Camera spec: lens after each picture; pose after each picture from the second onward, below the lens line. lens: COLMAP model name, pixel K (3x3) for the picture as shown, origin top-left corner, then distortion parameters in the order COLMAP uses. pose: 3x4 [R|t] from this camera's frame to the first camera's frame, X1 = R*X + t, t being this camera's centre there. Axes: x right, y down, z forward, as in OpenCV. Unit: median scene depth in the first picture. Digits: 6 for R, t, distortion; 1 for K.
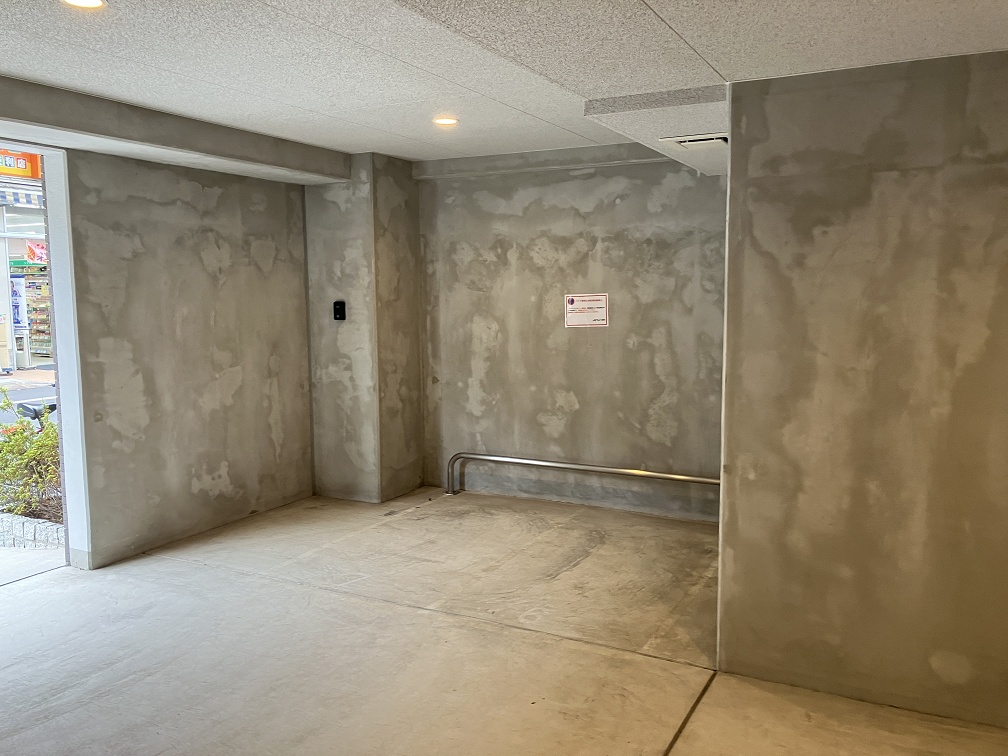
lens RADIAL K [[842.4, 0, 506.9], [0, 842.4, 379.2], [0, 0, 1]] dist [0.041400, -0.033816]
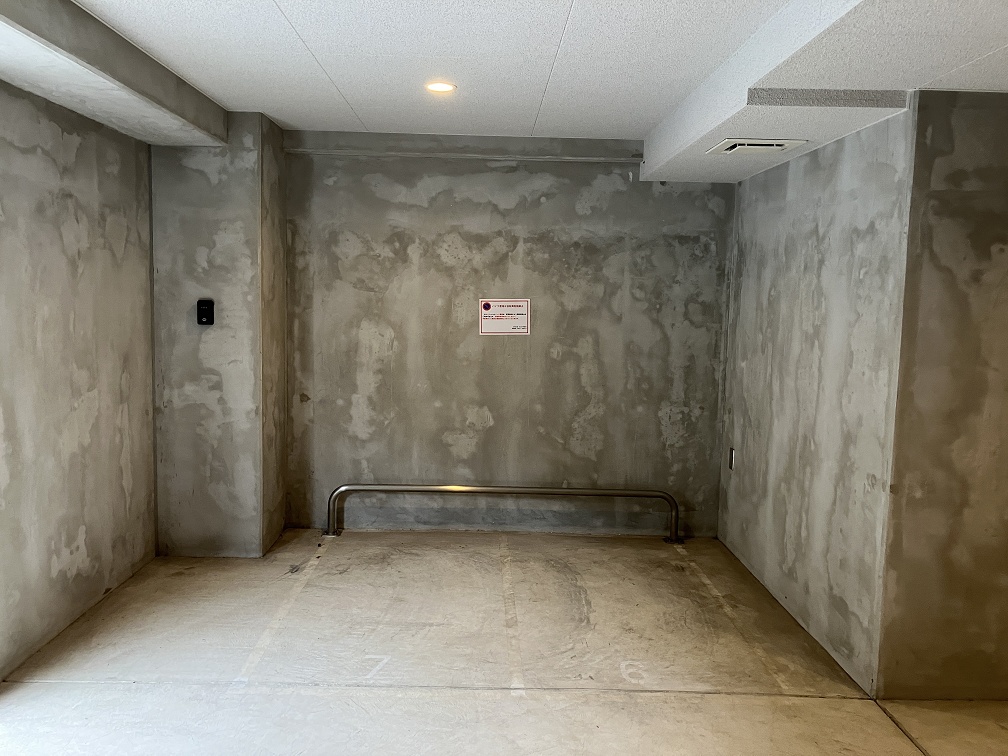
lens RADIAL K [[842.4, 0, 505.3], [0, 842.4, 373.3], [0, 0, 1]] dist [0.041400, -0.033816]
pose [[0.882221, -0.018607, 0.470467, -0.346104], [0.021984, 0.999757, -0.001683, -0.020014], [-0.470321, 0.011827, 0.882416, 0.207732]]
